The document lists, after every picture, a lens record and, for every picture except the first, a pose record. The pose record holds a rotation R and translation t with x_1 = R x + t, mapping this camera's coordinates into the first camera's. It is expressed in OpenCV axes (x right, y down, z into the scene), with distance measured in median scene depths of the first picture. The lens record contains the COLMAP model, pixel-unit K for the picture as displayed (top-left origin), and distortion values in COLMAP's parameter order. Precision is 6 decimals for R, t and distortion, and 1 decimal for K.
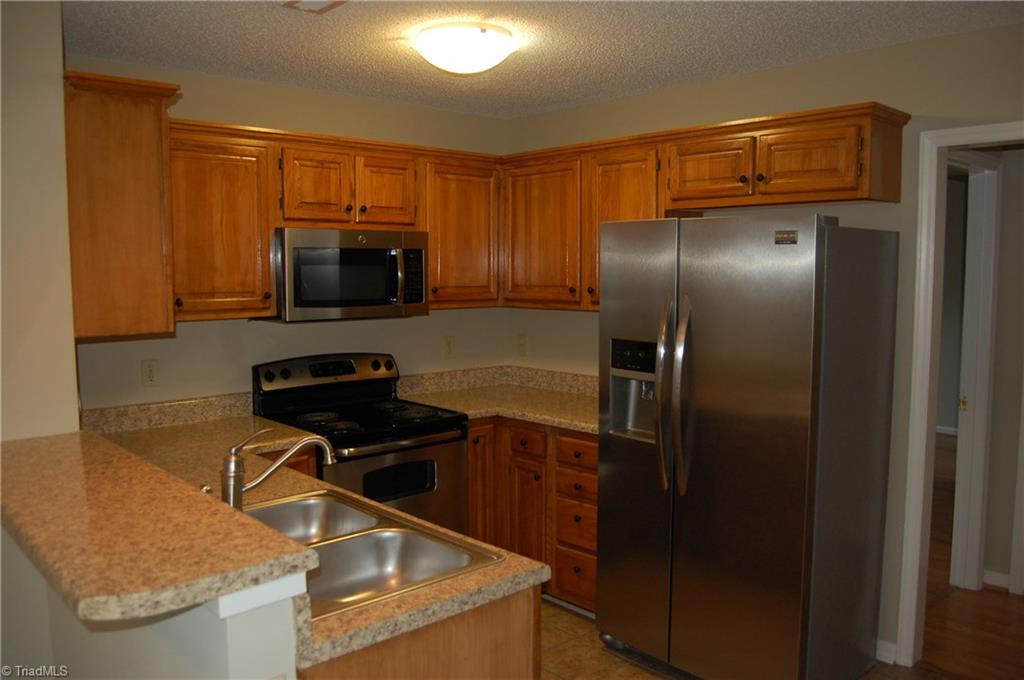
lens RADIAL K [[803.7, 0, 522.0], [0, 803.7, 340.8], [0, 0, 1]] dist [-0.094371, 0.038054]
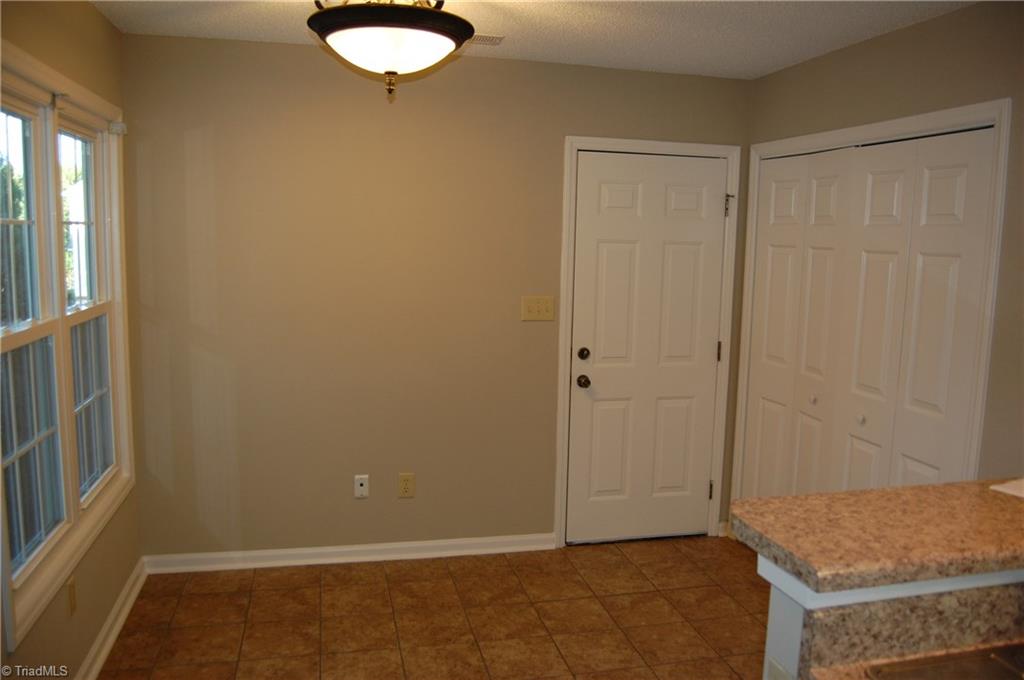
lens RADIAL K [[803.7, 0, 513.9], [0, 803.7, 338.9], [0, 0, 1]] dist [-0.094371, 0.038054]
pose [[-0.491250, 0.103893, -0.864800, 0.268021], [-0.103782, 0.978806, 0.176543, -0.047667], [0.864813, 0.176478, -0.470057, 0.444796]]
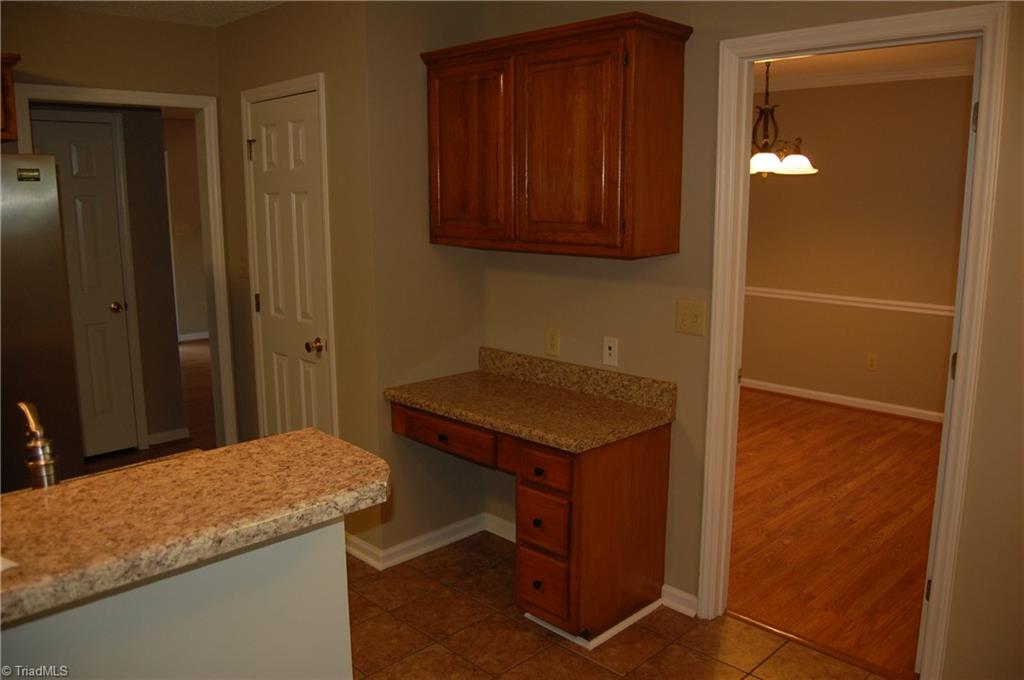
lens RADIAL K [[803.7, 0, 510.2], [0, 803.7, 343.3], [0, 0, 1]] dist [-0.094371, 0.038054]
pose [[-0.032012, -0.176490, 0.983782, -0.604173], [0.095872, 0.979205, 0.178788, -0.023193], [-0.994879, 0.100040, -0.014426, 0.287218]]
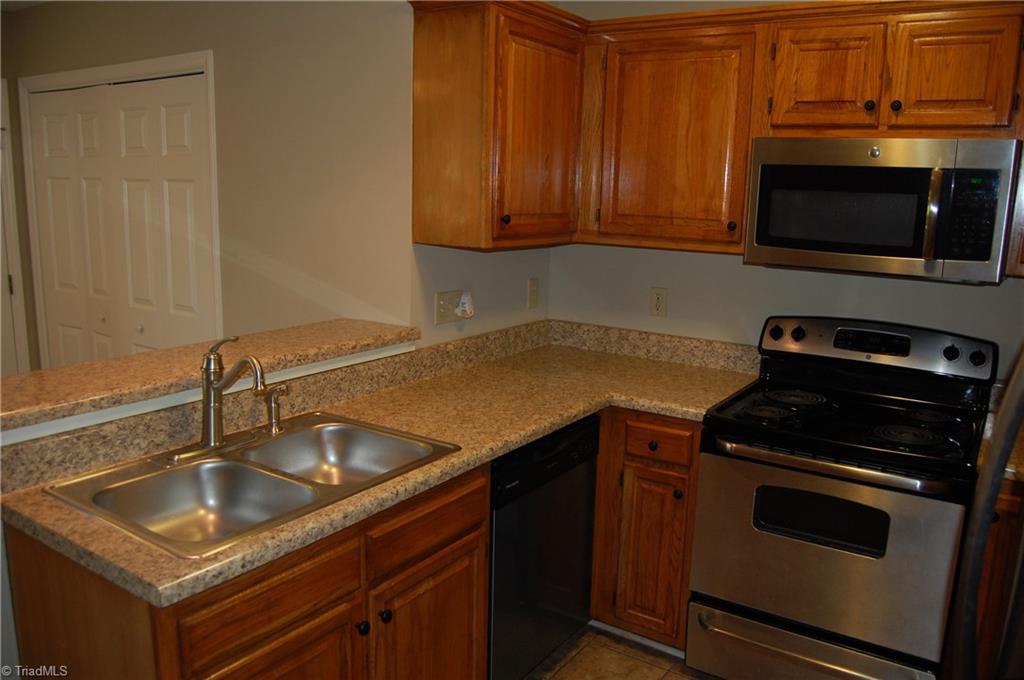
lens RADIAL K [[803.7, 0, 513.1], [0, 803.7, 344.2], [0, 0, 1]] dist [-0.094371, 0.038054]
pose [[0.231829, 0.194756, -0.953061, 0.411411], [-0.117143, 0.978212, 0.171401, -0.053108], [0.965677, 0.071909, 0.249593, 0.613957]]
